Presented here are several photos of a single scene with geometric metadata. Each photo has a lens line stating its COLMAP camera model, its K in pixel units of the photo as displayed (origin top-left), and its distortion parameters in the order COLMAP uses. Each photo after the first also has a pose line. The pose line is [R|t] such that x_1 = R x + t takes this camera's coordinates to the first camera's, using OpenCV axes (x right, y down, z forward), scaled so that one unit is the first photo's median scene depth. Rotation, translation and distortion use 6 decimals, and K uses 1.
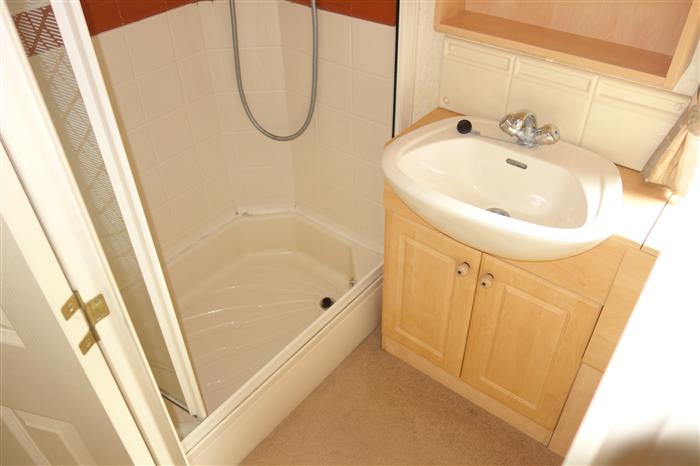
lens RADIAL K [[551.8, 0, 354.6], [0, 551.8, 239.8], [0, 0, 1]] dist [-0.018741, -0.015669]
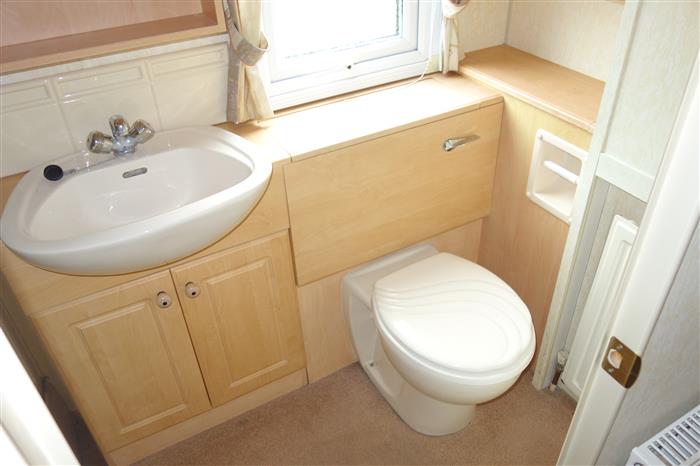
lens RADIAL K [[551.8, 0, 353.9], [0, 551.8, 238.3], [0, 0, 1]] dist [-0.018741, -0.015669]
pose [[0.383313, -0.549752, 0.742189, -0.306197], [0.613720, 0.752117, 0.240142, -0.048385], [-0.690231, 0.363447, 0.625690, 0.190455]]
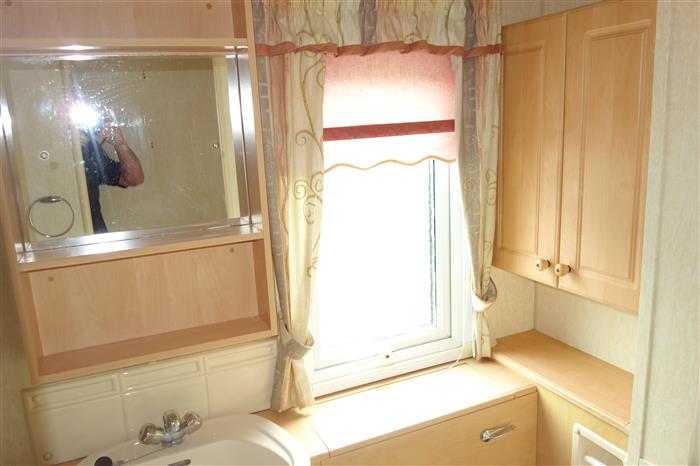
lens RADIAL K [[551.8, 0, 353.7], [0, 551.8, 236.0], [0, 0, 1]] dist [-0.018741, -0.015669]
pose [[0.449830, -0.196412, 0.871249, -0.317631], [0.603786, 0.785699, -0.134612, -0.133162], [-0.658100, 0.586600, 0.472022, 0.100432]]
